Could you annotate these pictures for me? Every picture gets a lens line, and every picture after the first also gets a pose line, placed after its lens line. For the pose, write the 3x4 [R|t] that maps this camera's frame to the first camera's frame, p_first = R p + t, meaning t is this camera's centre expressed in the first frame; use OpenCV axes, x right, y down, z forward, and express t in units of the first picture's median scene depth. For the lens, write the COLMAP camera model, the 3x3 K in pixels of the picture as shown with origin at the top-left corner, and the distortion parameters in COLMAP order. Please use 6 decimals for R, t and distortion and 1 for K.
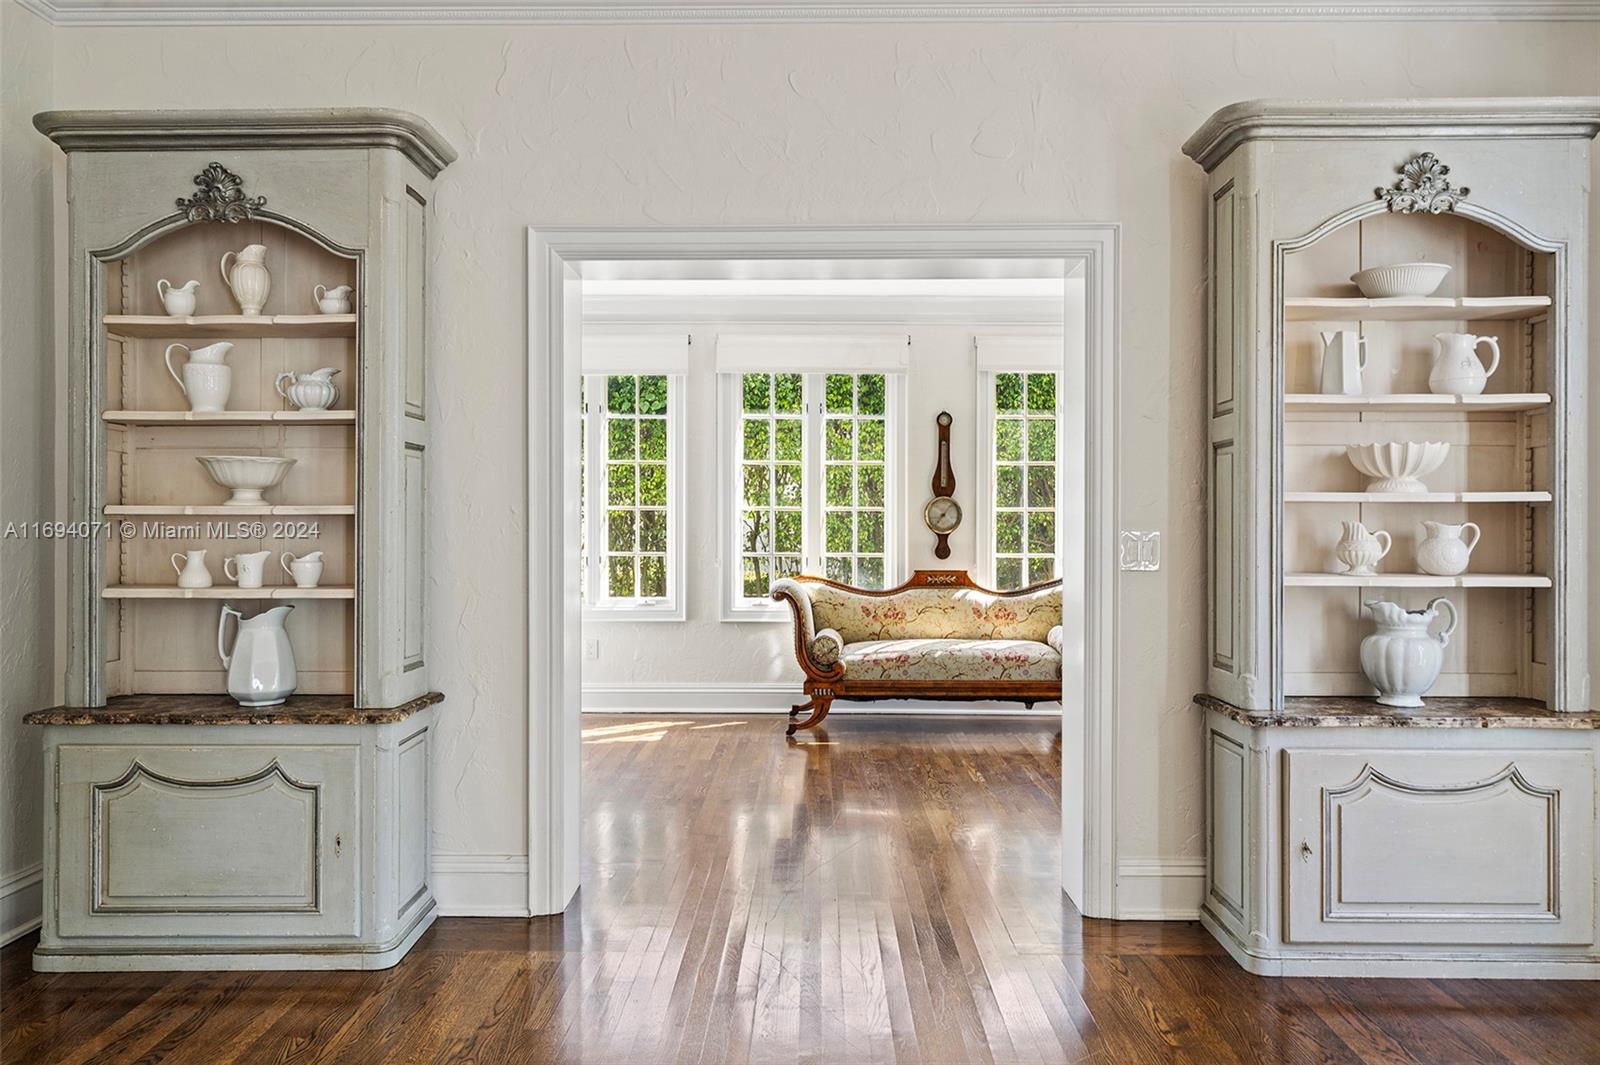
lens RADIAL K [[1078.4, 0, 800.0], [0, 1078.4, 532.5], [0, 0, 1]] dist [0.001159, -0.000572]
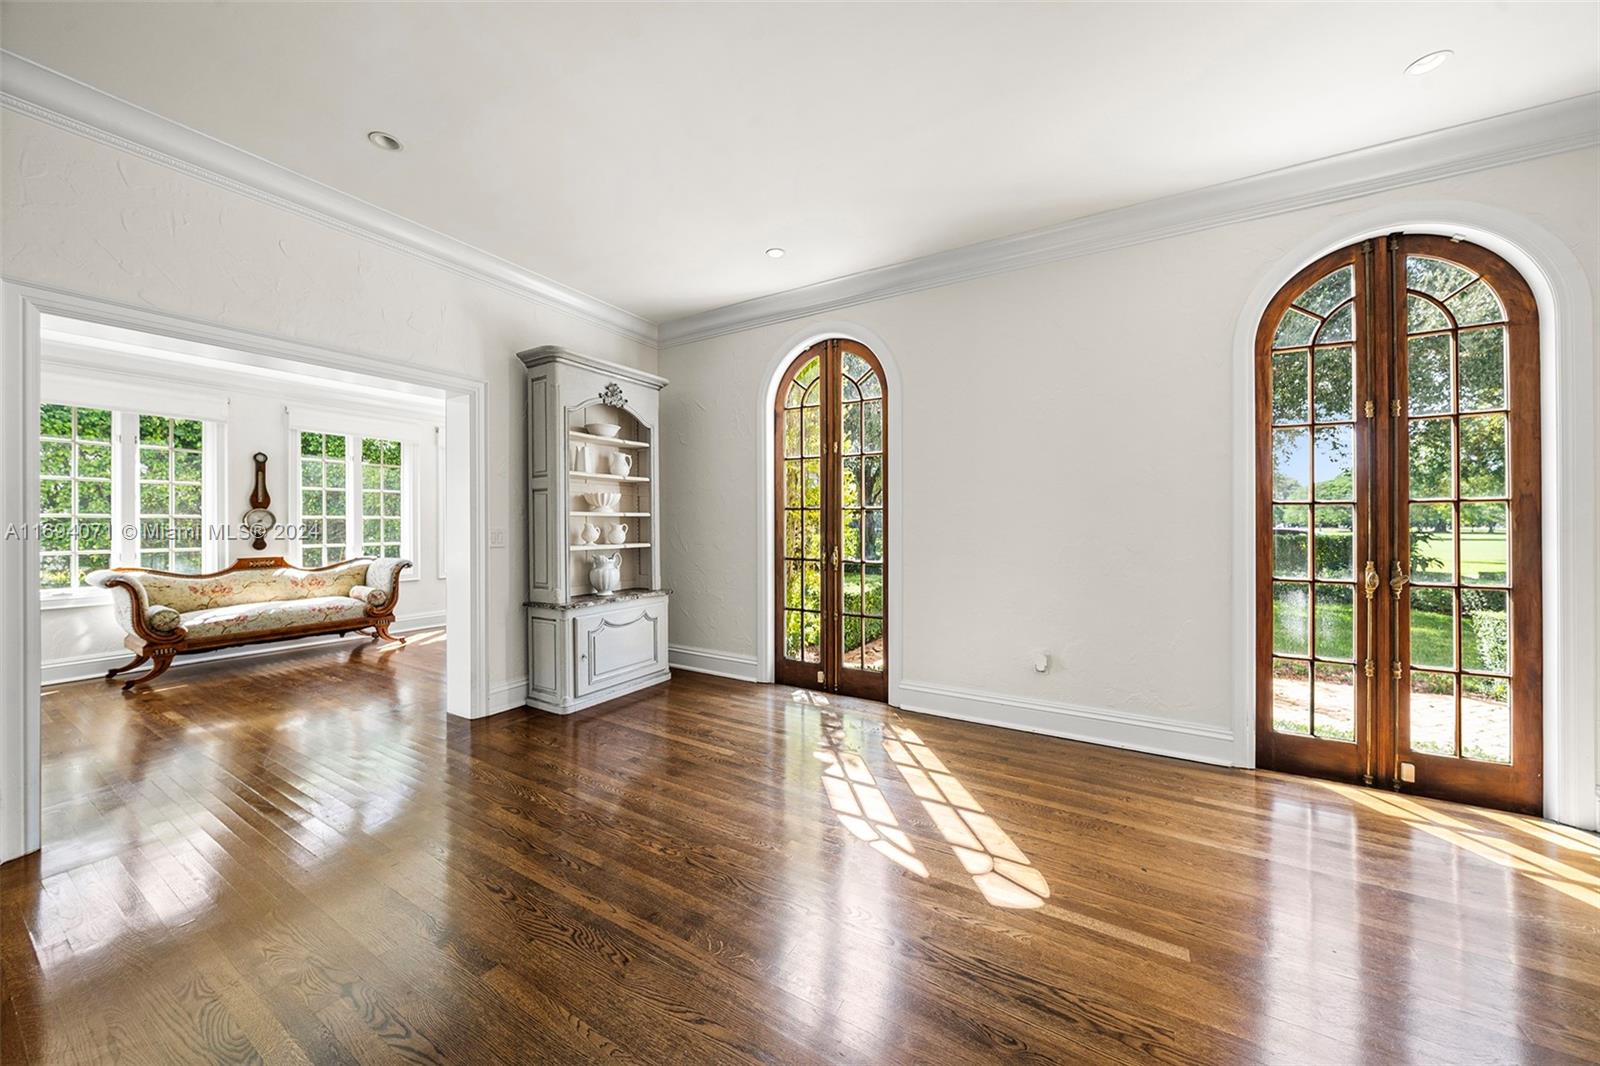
lens RADIAL K [[555.7, 0, 759.0], [0, 555.7, 523.7], [0, 0, 1]] dist [0.010809, 0.000059]
pose [[0.542251, -0.003804, 0.840208, -0.297084], [0.013131, 0.999906, -0.003947, 0.000119], [-0.840114, 0.013173, 0.542250, -0.022726]]
